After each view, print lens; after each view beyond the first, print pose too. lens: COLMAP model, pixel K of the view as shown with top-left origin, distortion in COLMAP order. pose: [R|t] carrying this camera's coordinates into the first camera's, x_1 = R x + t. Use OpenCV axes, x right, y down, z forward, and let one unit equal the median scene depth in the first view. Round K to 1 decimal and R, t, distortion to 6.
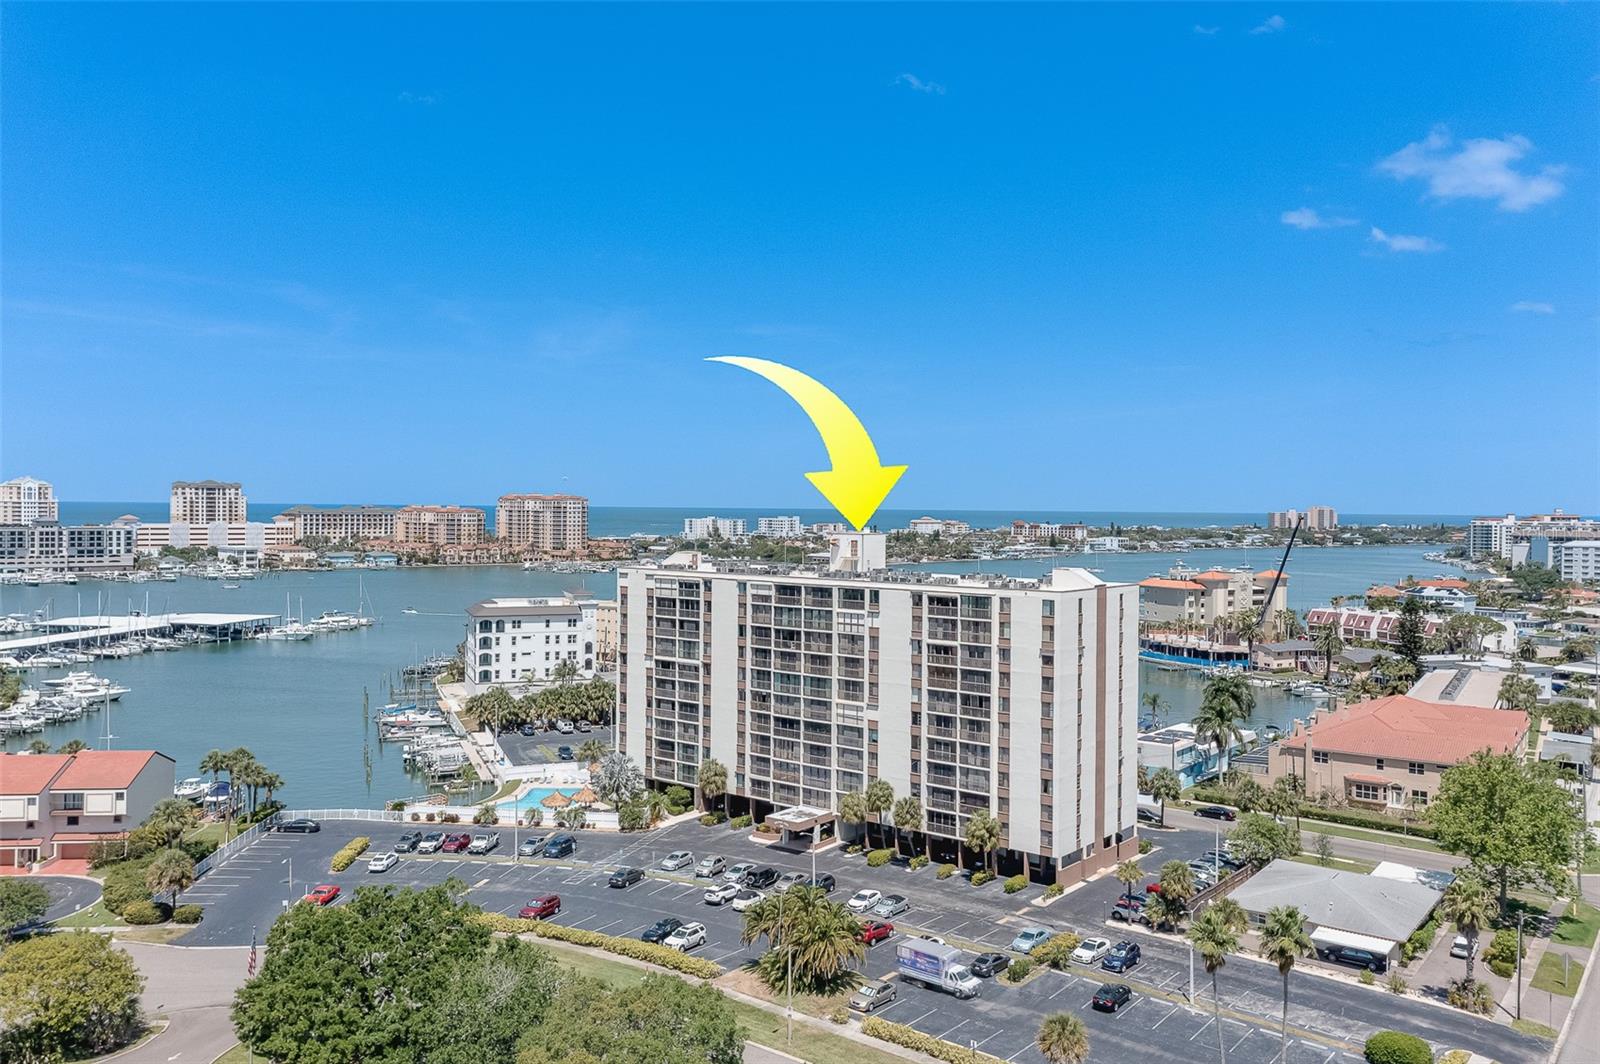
lens RADIAL K [[1264.7, 0, 797.5], [0, 1264.7, 533.1], [0, 0, 1]] dist [0.051957, 0.008848]
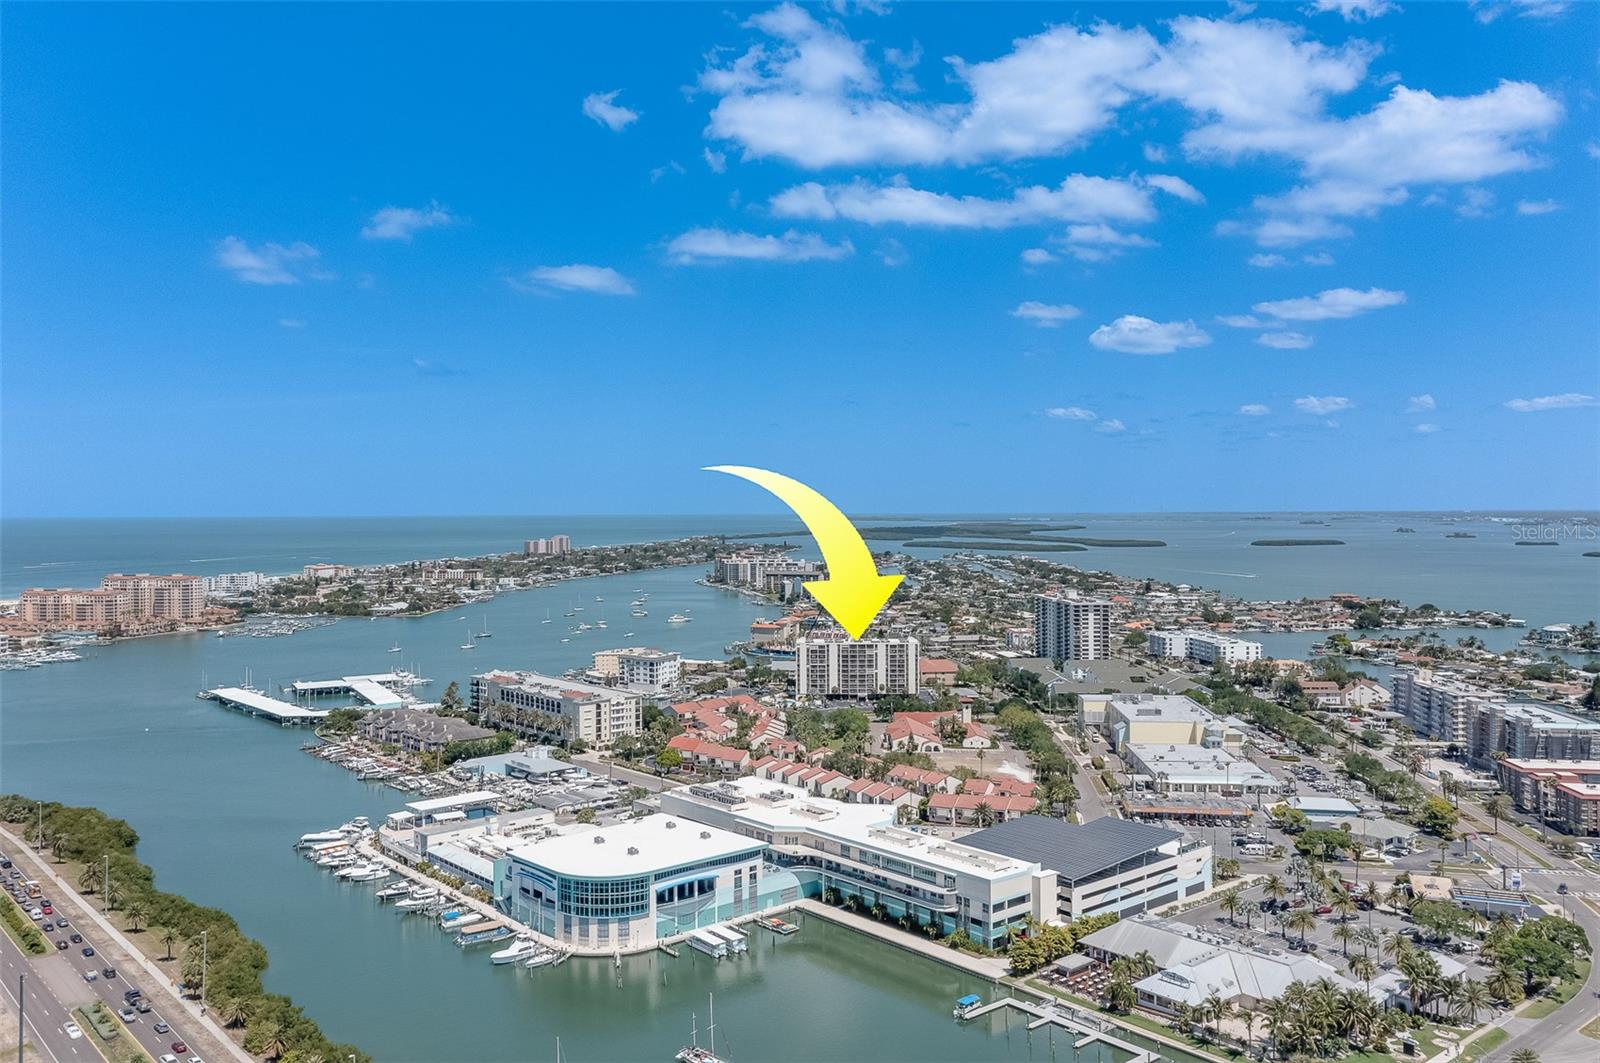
lens RADIAL K [[1264.7, 0, 797.5], [0, 1264.7, 532.6], [0, 0, 1]] dist [0.051957, 0.008848]
pose [[0.784585, -0.025852, 0.619482, -2.792616], [0.026421, 0.999617, 0.008252, -0.380121], [-0.619458, 0.009893, 0.784968, -2.288137]]
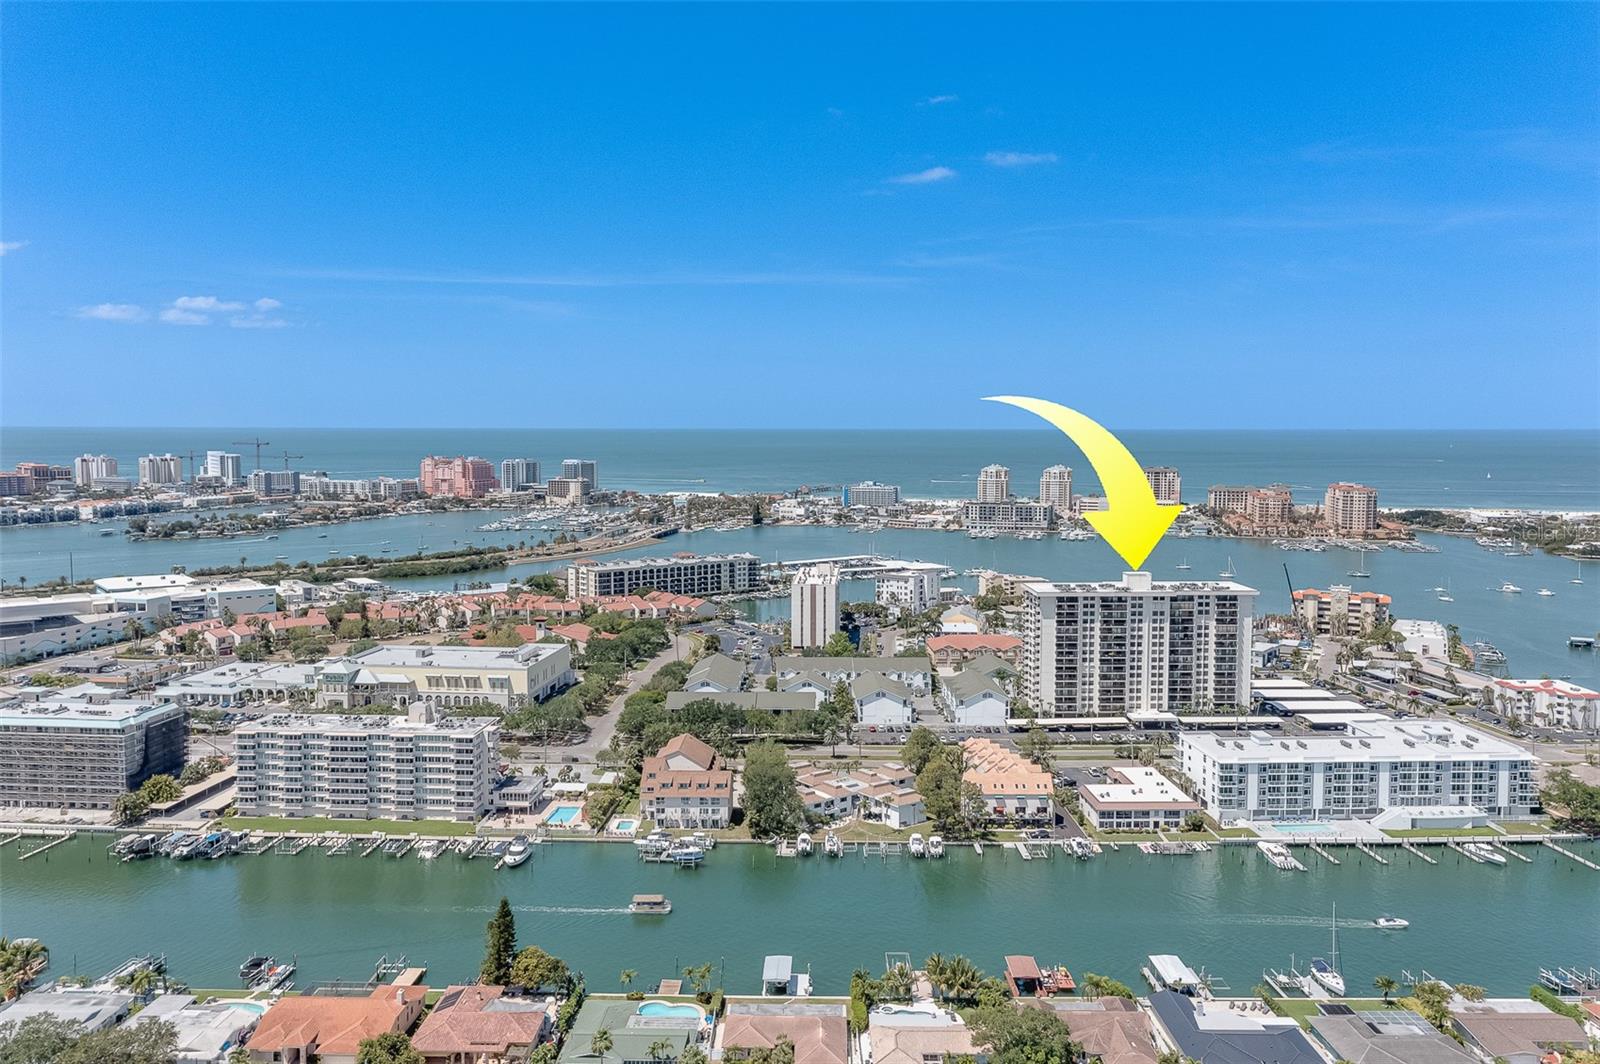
lens RADIAL K [[1264.7, 0, 797.5], [0, 1264.7, 533.1], [0, 0, 1]] dist [0.051957, 0.008848]
pose [[0.577261, 0.062051, -0.814199, 3.029334], [-0.014025, 0.997715, 0.066093, -0.335990], [0.816440, -0.026734, 0.576812, -1.187843]]
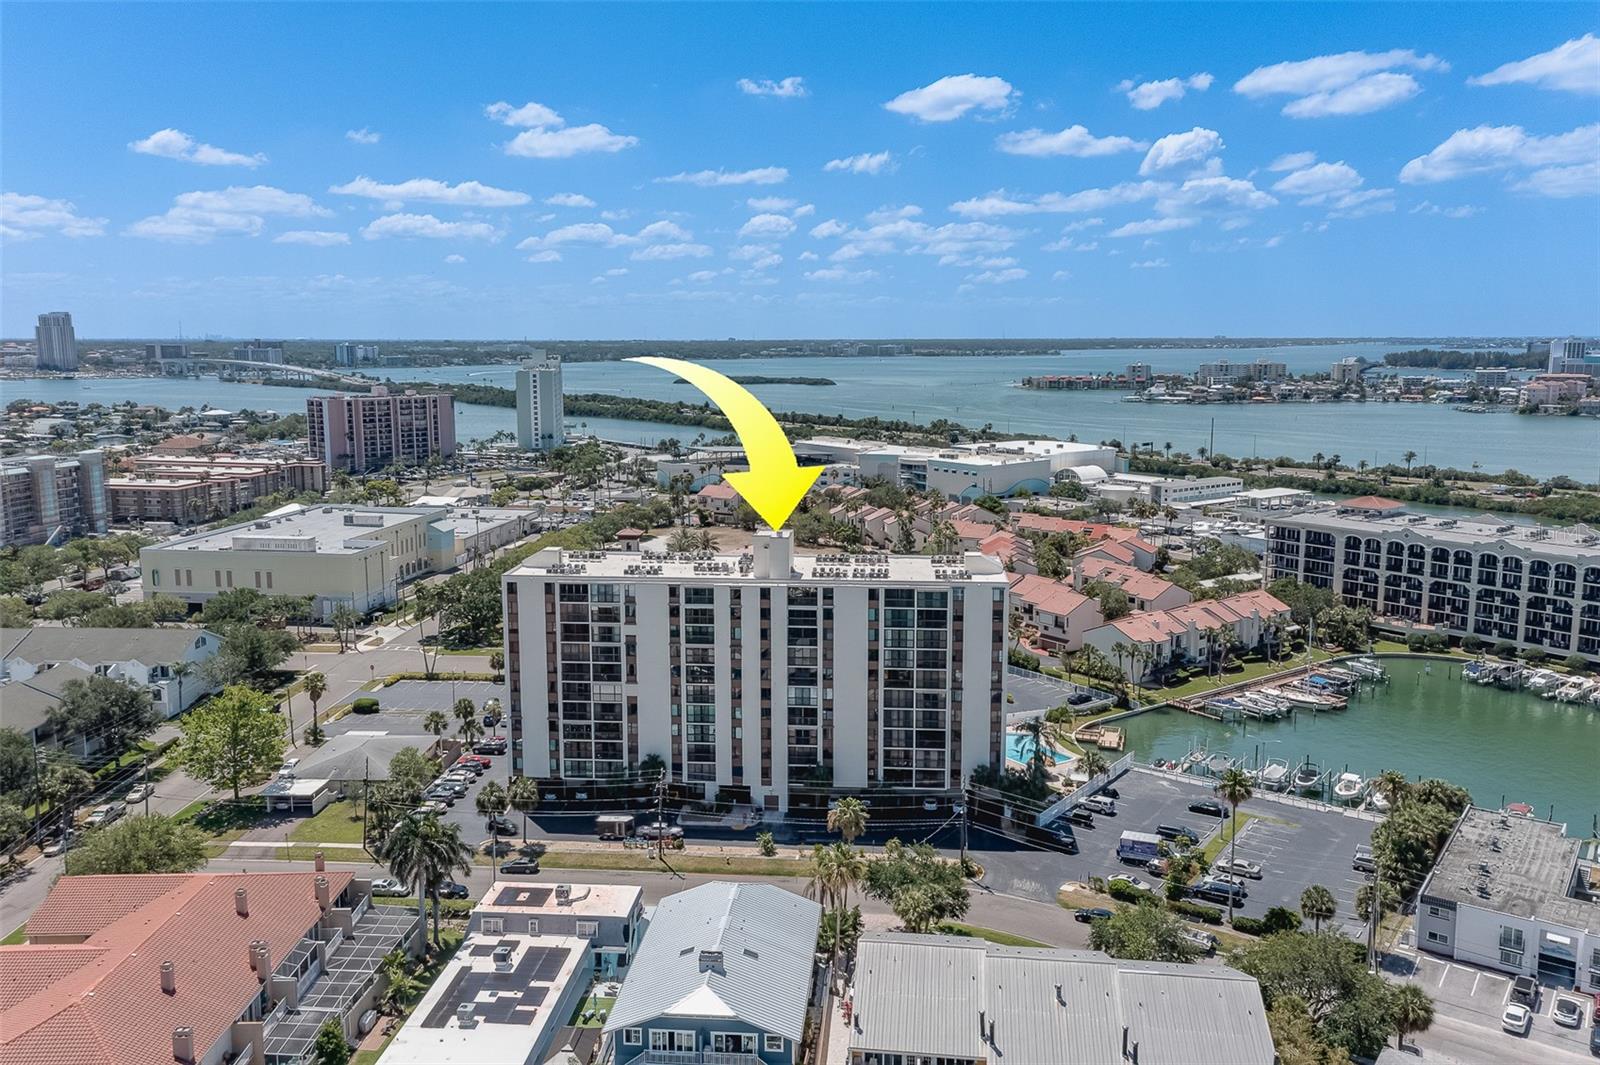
lens RADIAL K [[1264.7, 0, 797.5], [0, 1264.7, 533.6], [0, 0, 1]] dist [0.051957, 0.008848]
pose [[-0.832867, 0.077169, -0.548067, 0.612867], [-0.018350, 0.985838, 0.166693, -0.175904], [0.553168, 0.148890, -0.819656, 1.902611]]
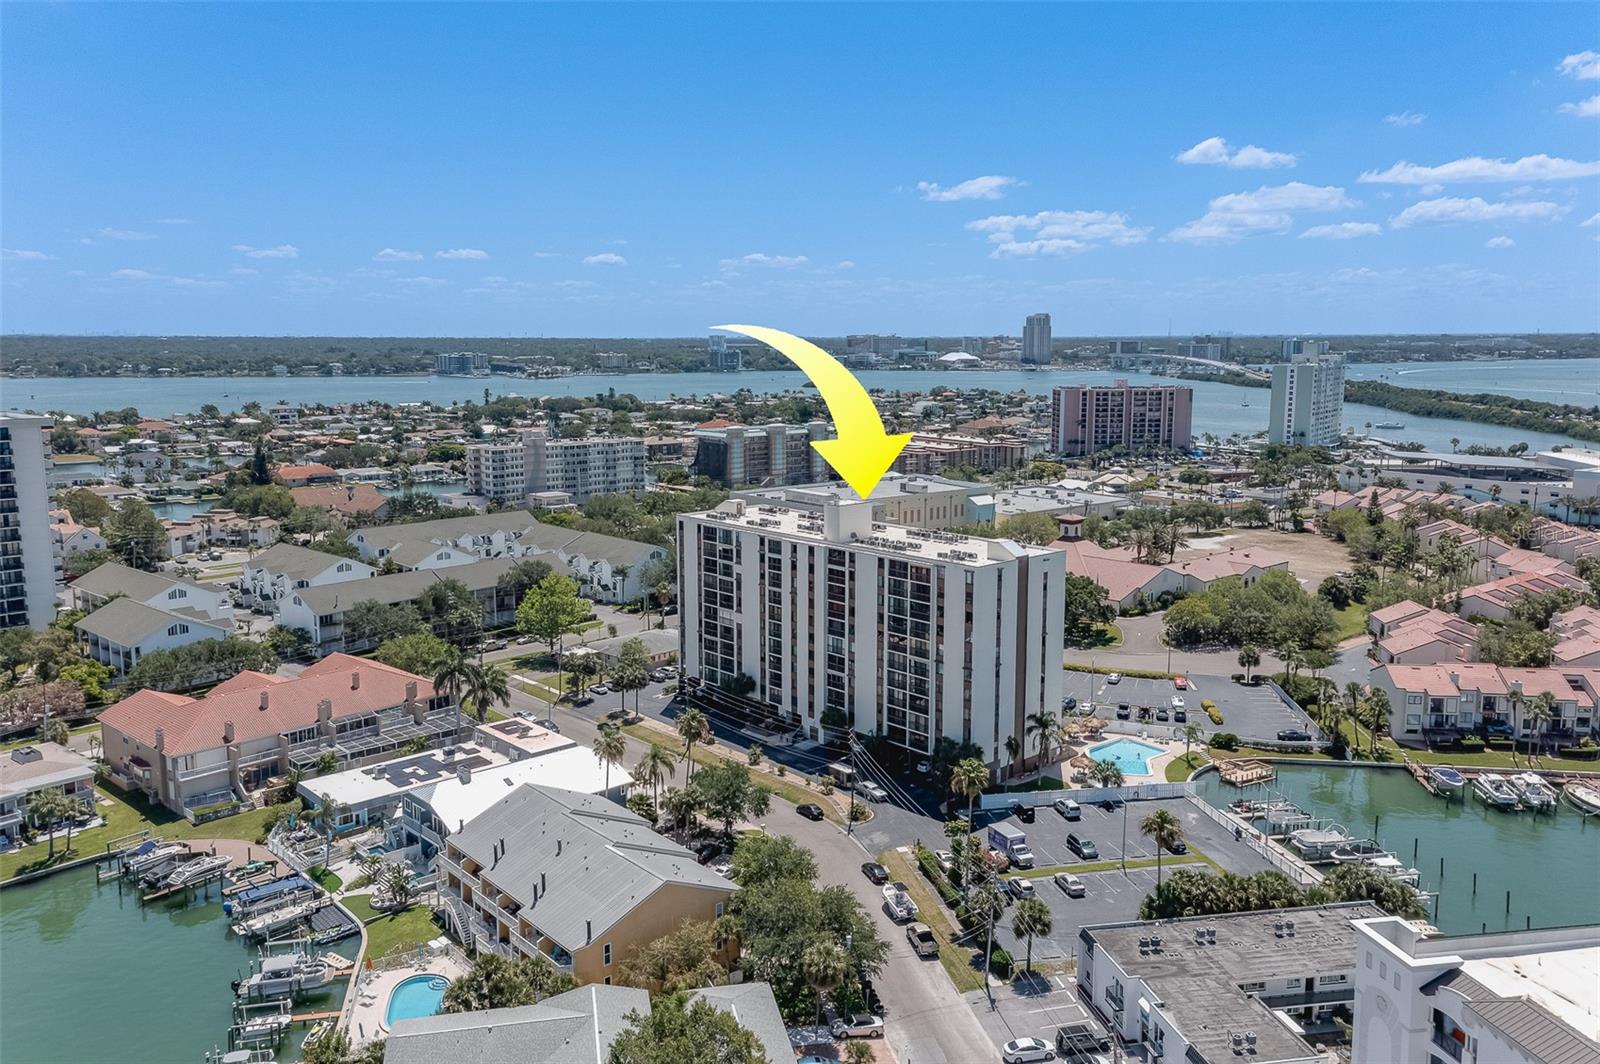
lens RADIAL K [[1264.7, 0, 797.5], [0, 1264.7, 533.1], [0, 0, 1]] dist [0.051957, 0.008848]
pose [[-0.986977, -0.033836, 0.157264, -0.095481], [-0.005237, 0.983868, 0.178817, -0.186037], [-0.160778, 0.175665, -0.971232, 2.209446]]
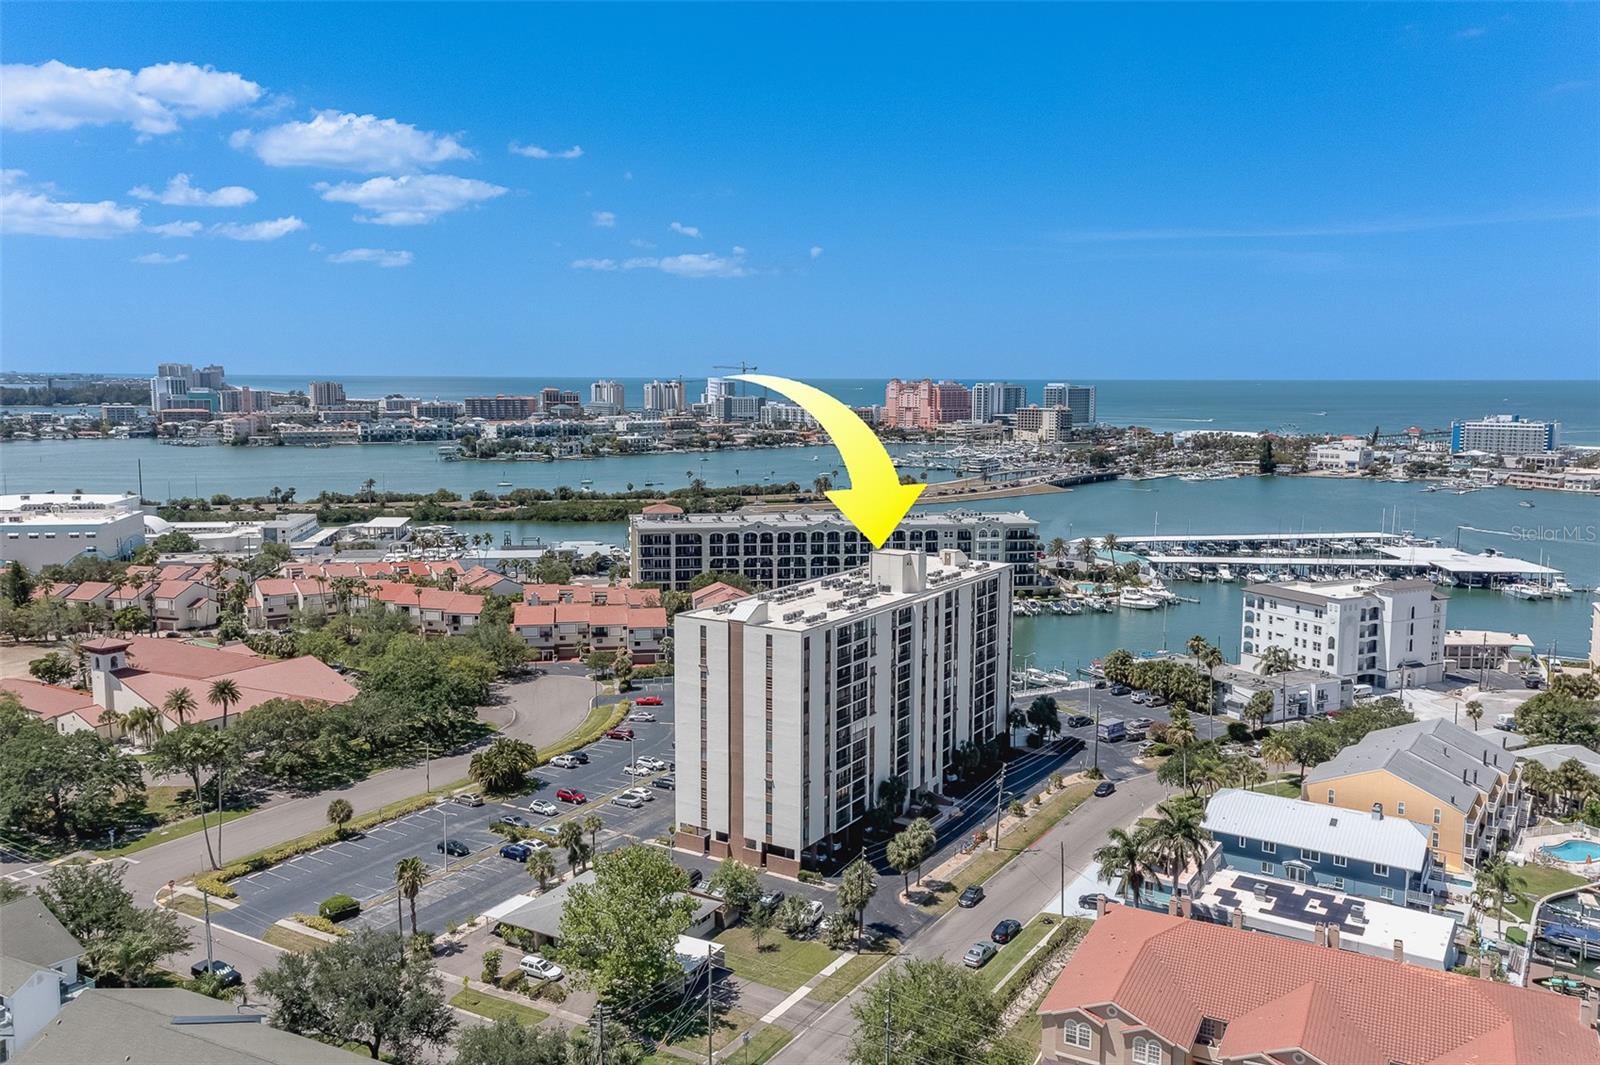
lens RADIAL K [[1264.7, 0, 797.5], [0, 1264.7, 533.6], [0, 0, 1]] dist [0.051957, 0.008848]
pose [[0.112085, 0.115215, -0.986997, 1.185471], [-0.025481, 0.993262, 0.113052, -0.145672], [0.993372, 0.012479, 0.114265, 0.800933]]
